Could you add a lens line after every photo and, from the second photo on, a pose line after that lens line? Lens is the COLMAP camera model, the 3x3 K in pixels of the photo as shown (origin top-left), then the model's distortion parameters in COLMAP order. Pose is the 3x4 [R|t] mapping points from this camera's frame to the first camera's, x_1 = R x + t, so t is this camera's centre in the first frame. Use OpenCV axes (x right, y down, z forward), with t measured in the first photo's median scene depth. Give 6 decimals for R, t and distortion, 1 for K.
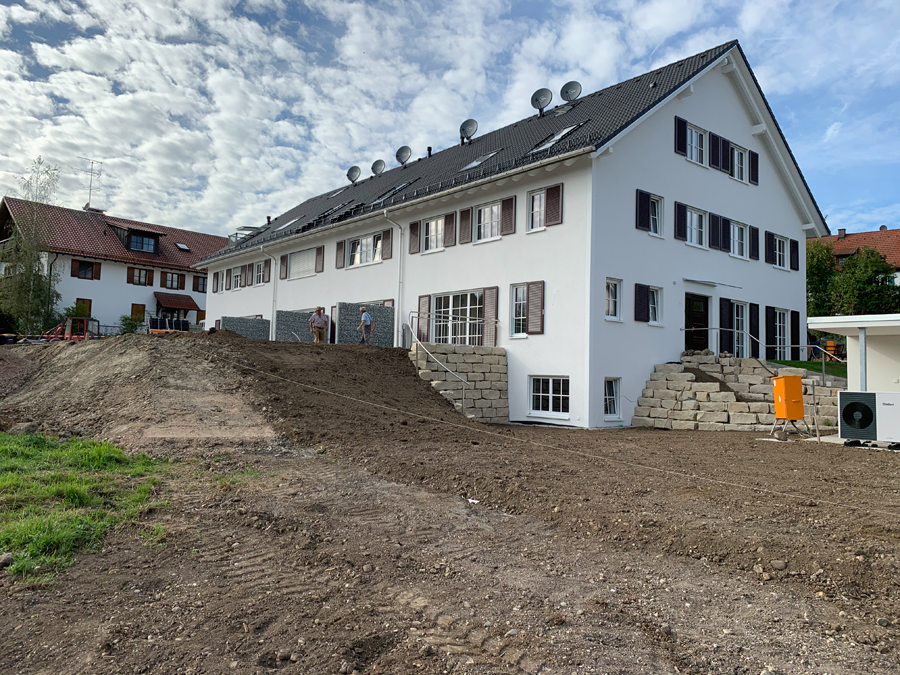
lens RADIAL K [[688.6, 0, 450.0], [0, 688.6, 337.5], [0, 0, 1]] dist [-0.035822, -0.001033]
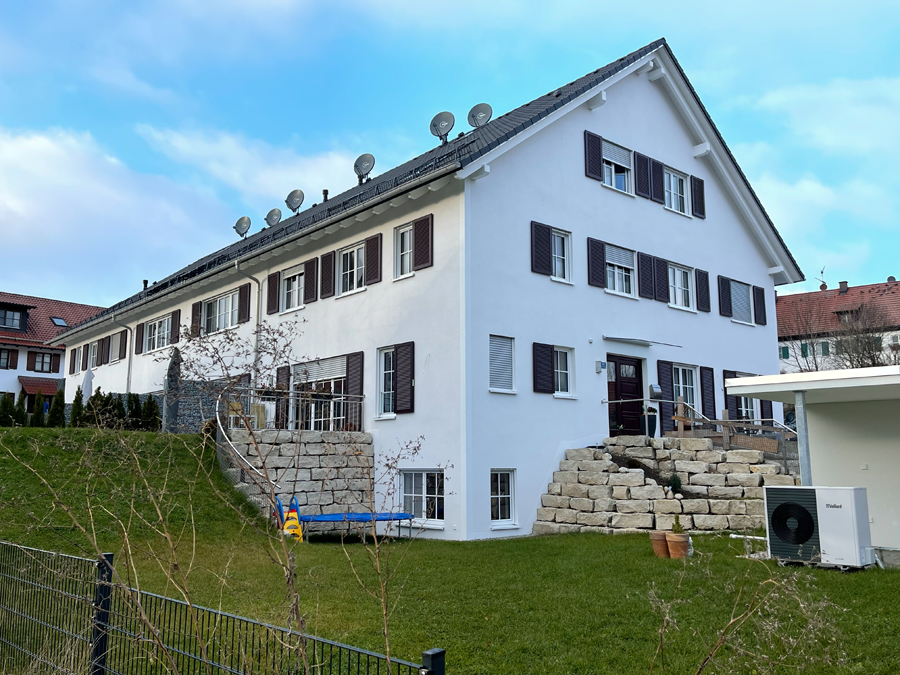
lens RADIAL K [[781.9, 0, 450.0], [0, 781.9, 337.5], [0, 0, 1]] dist [0.021698, -0.000189]
pose [[0.999017, -0.023364, 0.037680, 0.132804], [0.027302, 0.993815, -0.107639, 0.005719], [-0.034932, 0.108562, 0.993476, 0.131507]]
